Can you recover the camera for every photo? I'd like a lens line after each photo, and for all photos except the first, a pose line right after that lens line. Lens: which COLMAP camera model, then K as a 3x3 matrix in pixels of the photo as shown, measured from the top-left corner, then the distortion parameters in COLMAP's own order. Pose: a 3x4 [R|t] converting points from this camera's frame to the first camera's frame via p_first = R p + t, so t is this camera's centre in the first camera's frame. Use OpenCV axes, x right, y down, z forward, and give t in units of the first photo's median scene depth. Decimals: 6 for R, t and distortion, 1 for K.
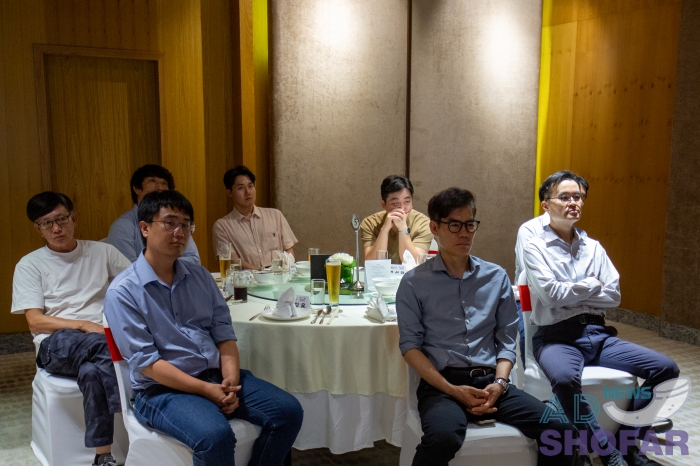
lens RADIAL K [[805.0, 0, 357.5], [0, 805.0, 273.9], [0, 0, 1]] dist [0.093867, 0.000000]
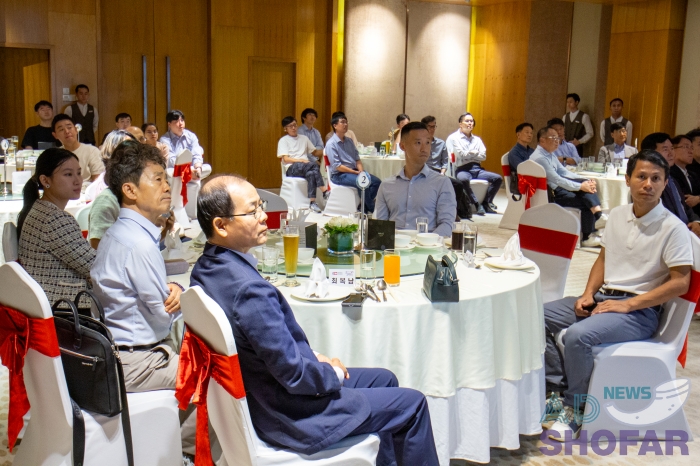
lens RADIAL K [[805.0, 0, 336.5], [0, 805.0, 222.3], [0, 0, 1]] dist [0.093867, 0.000000]
pose [[0.999638, 0.015912, 0.021707, -0.254549], [-0.015723, 0.999837, -0.008844, 0.287425], [-0.021844, 0.008500, 0.999725, -1.794808]]
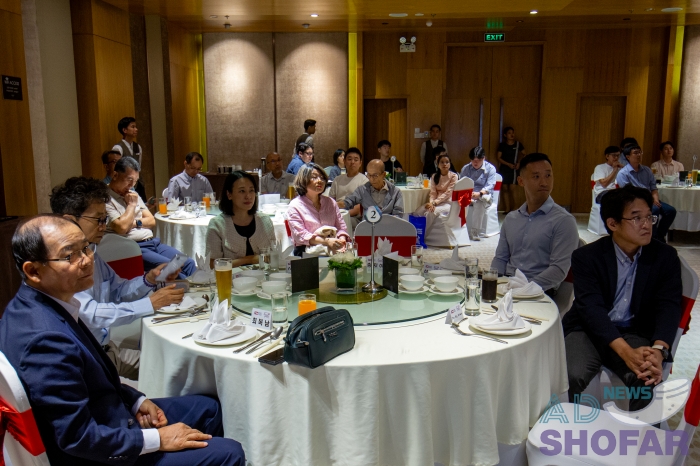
lens RADIAL K [[631.5, 0, 352.5], [0, 631.5, 232.7], [0, 0, 1]] dist [0.029162, -0.019505]
pose [[0.837904, 0.079285, -0.540028, 0.171643], [-0.080071, 0.996545, 0.022071, 0.232934], [0.539912, 0.024747, 0.841357, -1.436053]]
